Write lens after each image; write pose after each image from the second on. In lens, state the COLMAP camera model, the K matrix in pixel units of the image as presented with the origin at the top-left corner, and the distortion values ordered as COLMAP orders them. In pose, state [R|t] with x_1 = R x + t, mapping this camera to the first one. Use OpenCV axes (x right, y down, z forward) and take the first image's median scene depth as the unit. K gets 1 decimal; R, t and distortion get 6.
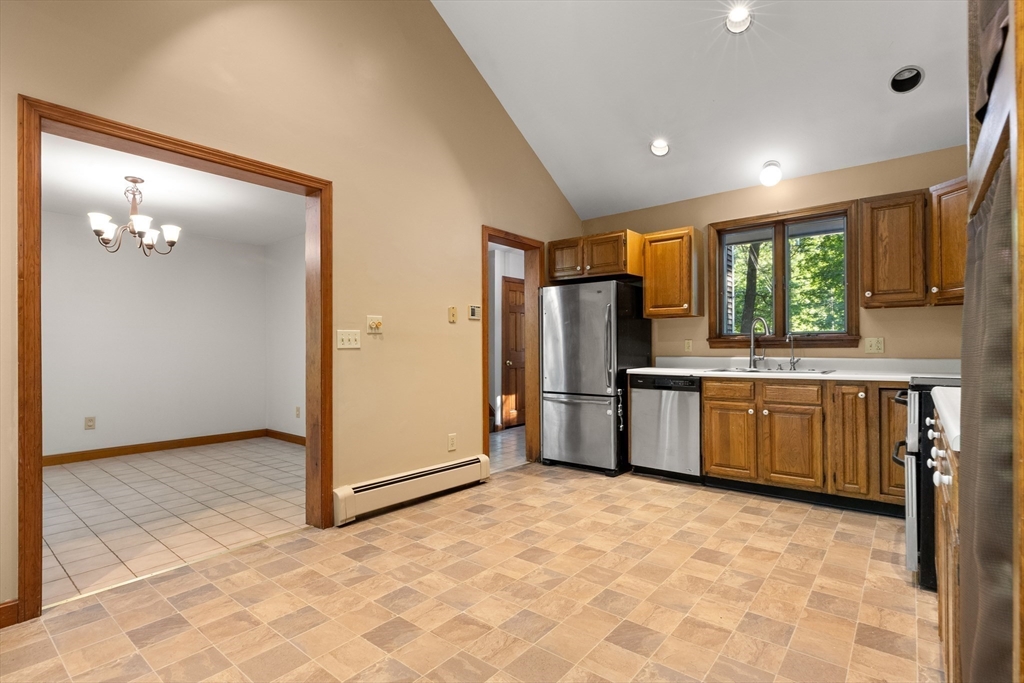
lens RADIAL K [[489.3, 0, 519.9], [0, 489.3, 346.1], [0, 0, 1]] dist [-0.004242, 0.000197]
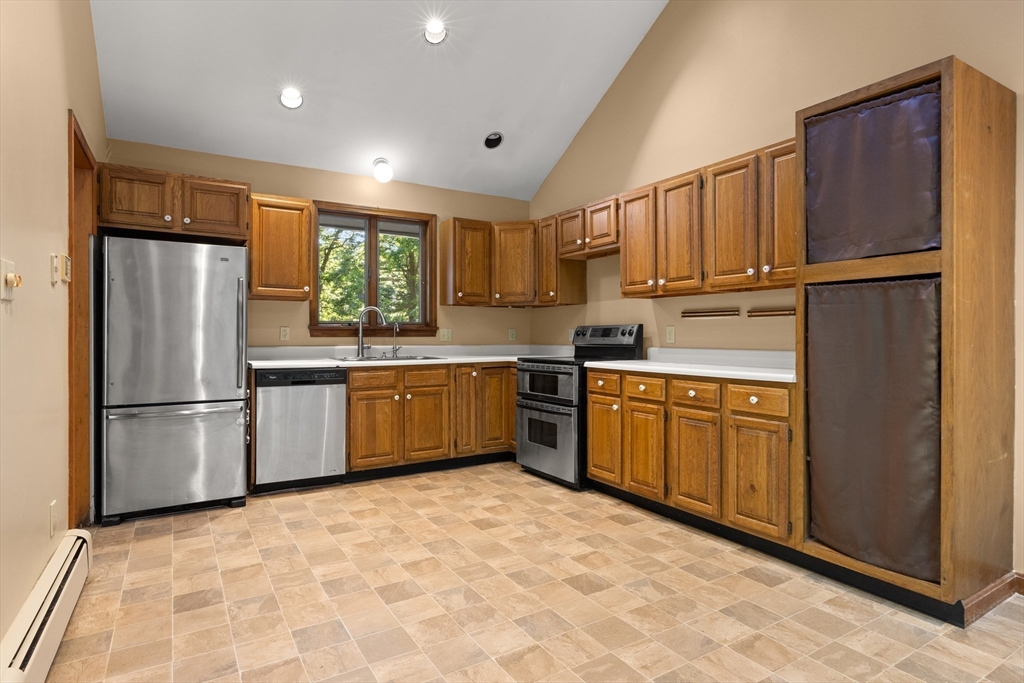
lens RADIAL K [[549.0, 0, 513.2], [0, 549.0, 335.4], [0, 0, 1]] dist [0.002584, 0.000140]
pose [[0.337301, 0.005816, 0.941379, -0.628325], [-0.007735, 0.999964, -0.003406, 0.003209], [-0.941365, -0.006133, 0.337334, 0.425113]]
